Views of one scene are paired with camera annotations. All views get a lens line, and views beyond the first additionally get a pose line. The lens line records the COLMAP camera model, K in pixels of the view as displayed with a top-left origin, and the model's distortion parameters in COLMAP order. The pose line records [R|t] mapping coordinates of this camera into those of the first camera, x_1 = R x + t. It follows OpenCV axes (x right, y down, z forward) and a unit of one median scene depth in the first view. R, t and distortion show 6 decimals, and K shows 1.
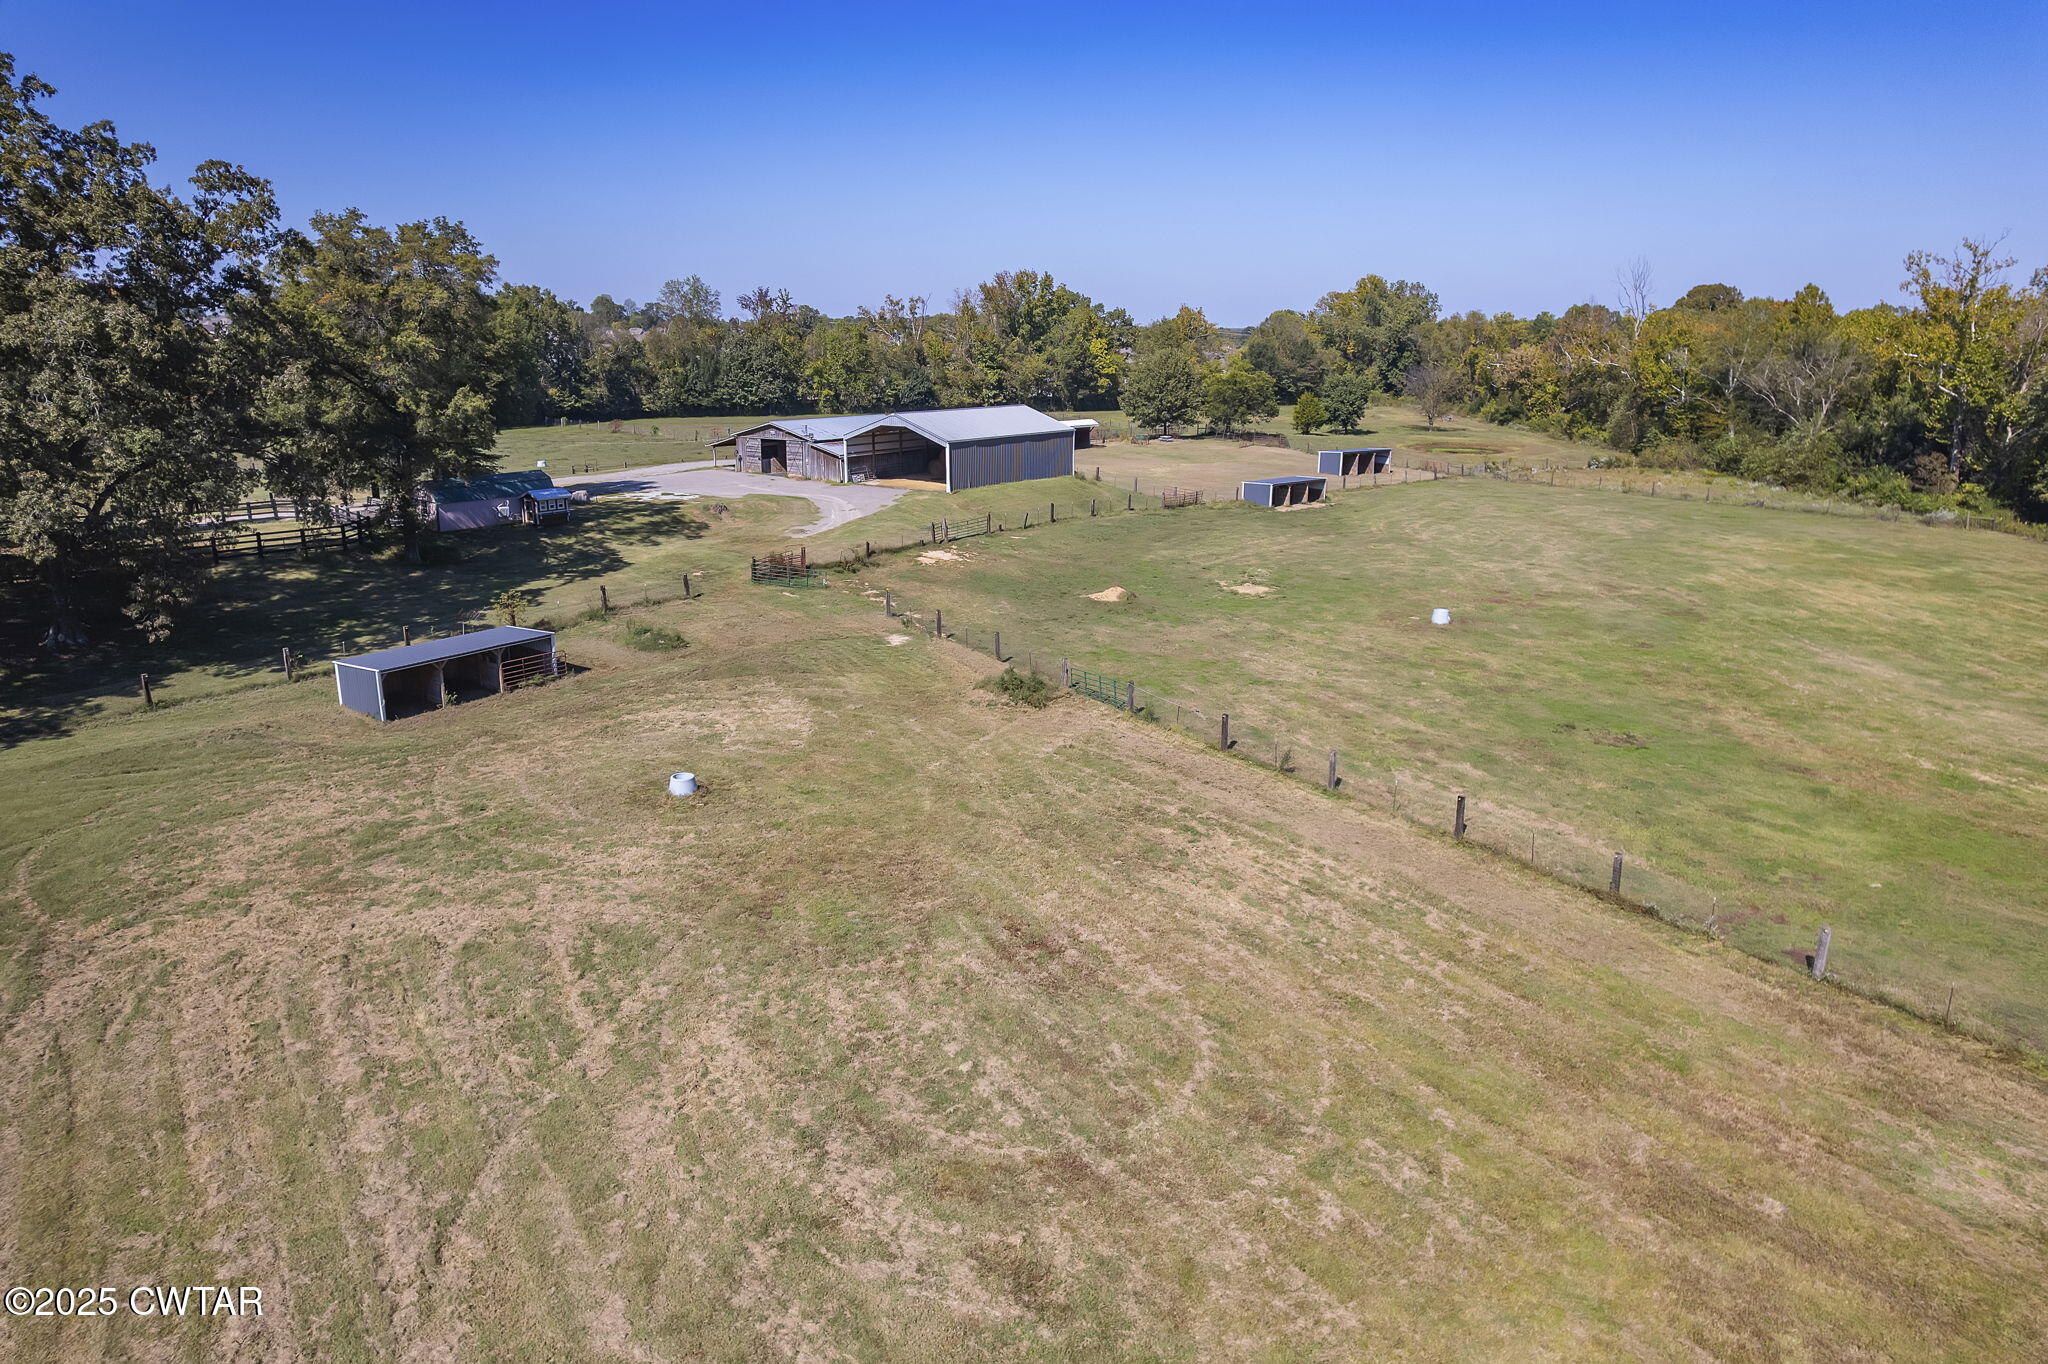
lens RADIAL K [[1311.1, 0, 1026.5], [0, 1311.1, 683.2], [0, 0, 1]] dist [-0.077050, 0.068606]
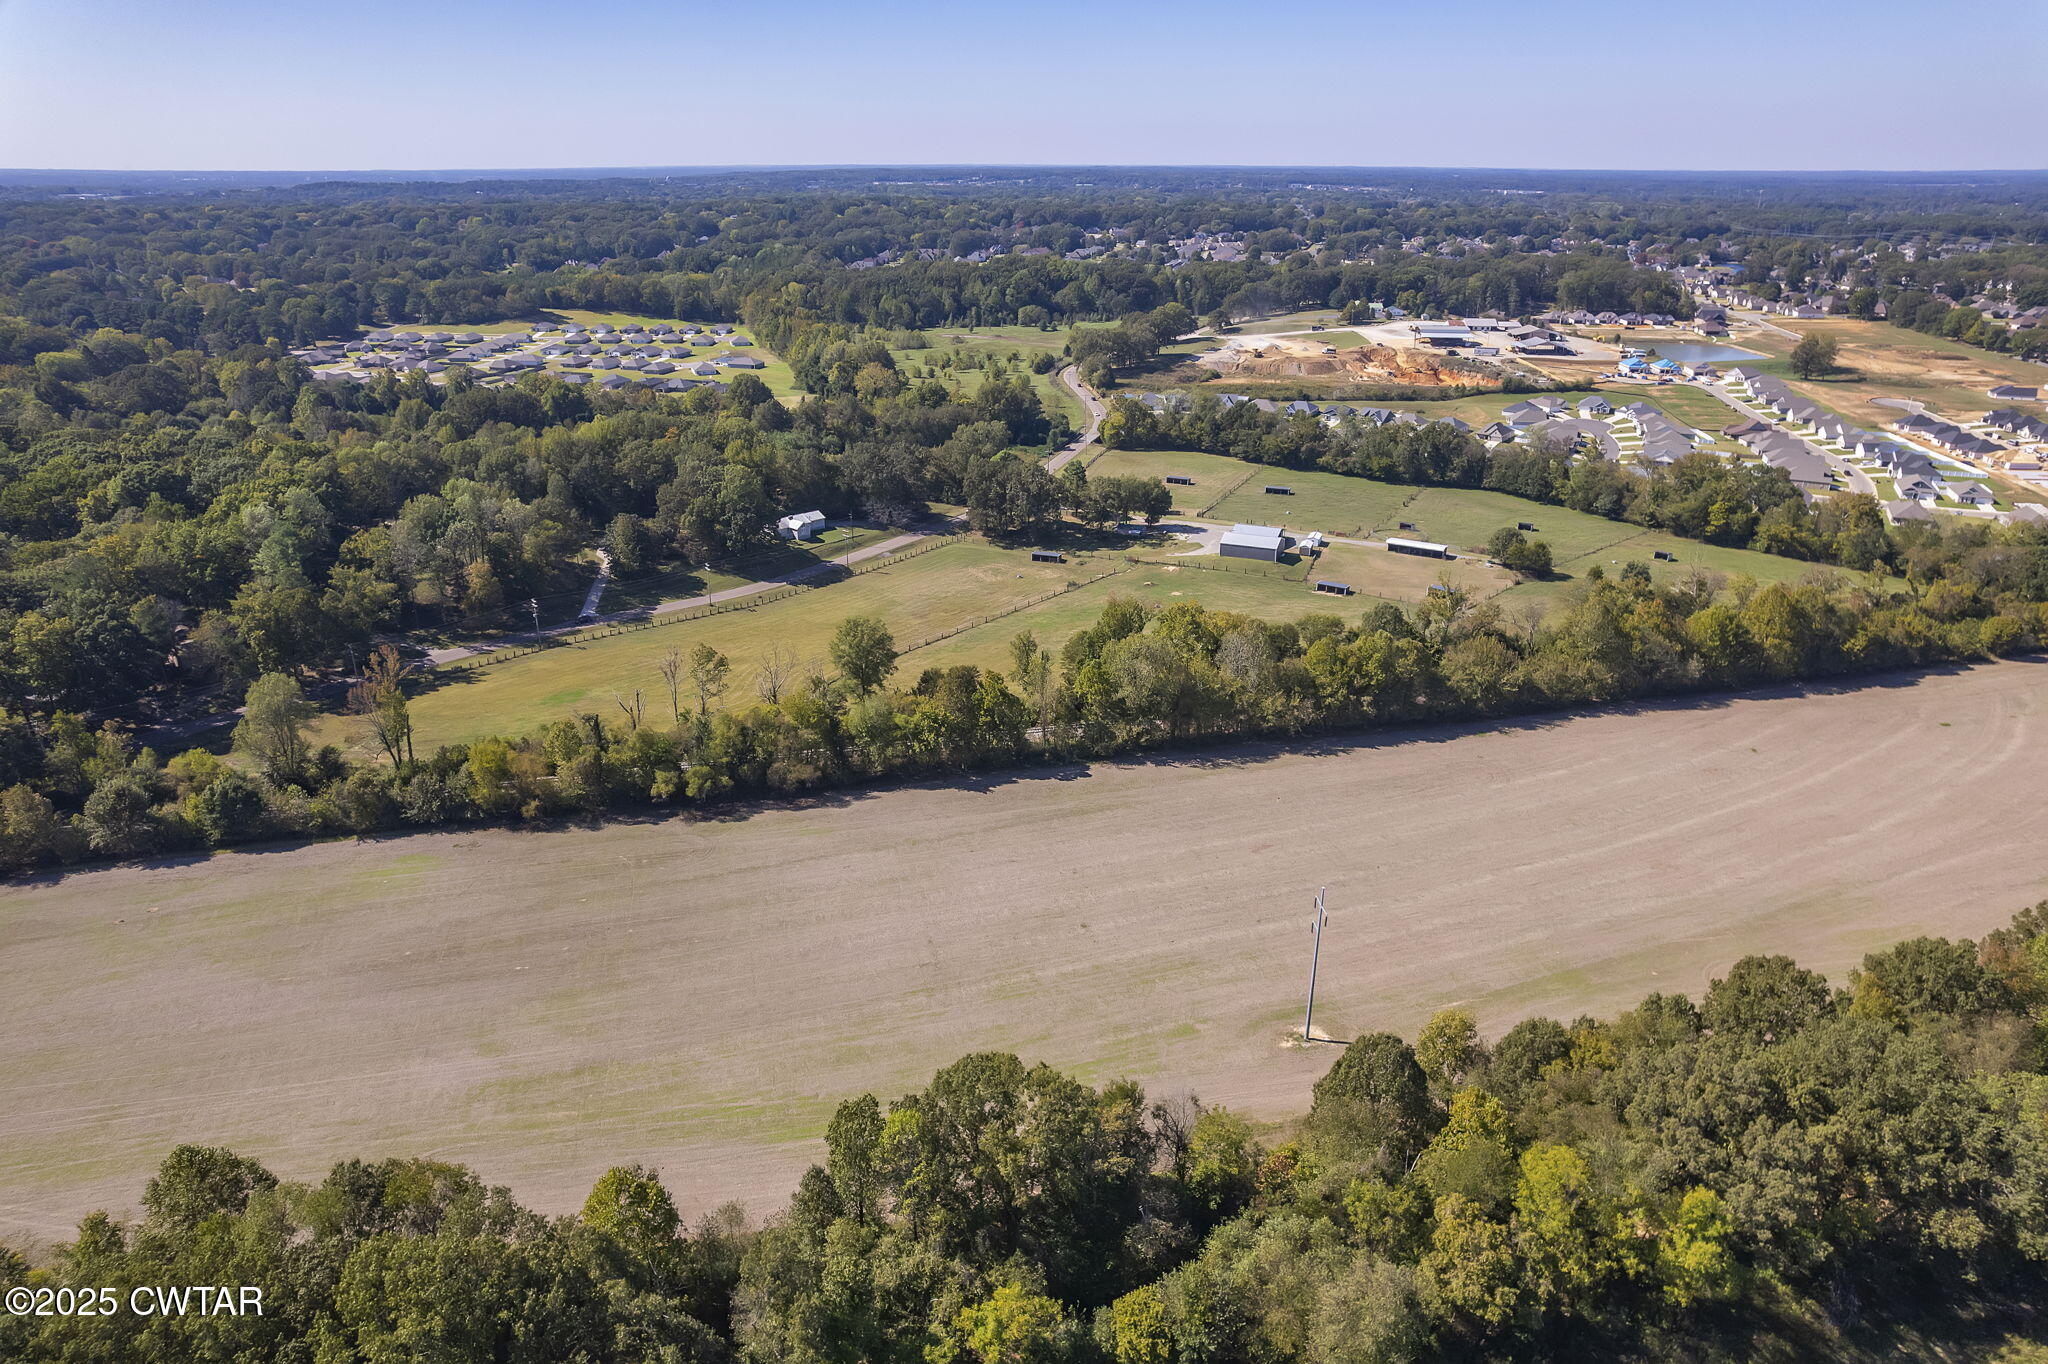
lens RADIAL K [[1311.1, 0, 1024.0], [0, 1311.1, 684.7], [0, 0, 1]] dist [-0.077050, 0.068606]
pose [[0.262837, 0.358578, -0.895734, 1.925533], [-0.246700, 0.922491, 0.296899, -0.456215], [0.932768, 0.142942, 0.330926, -0.424498]]
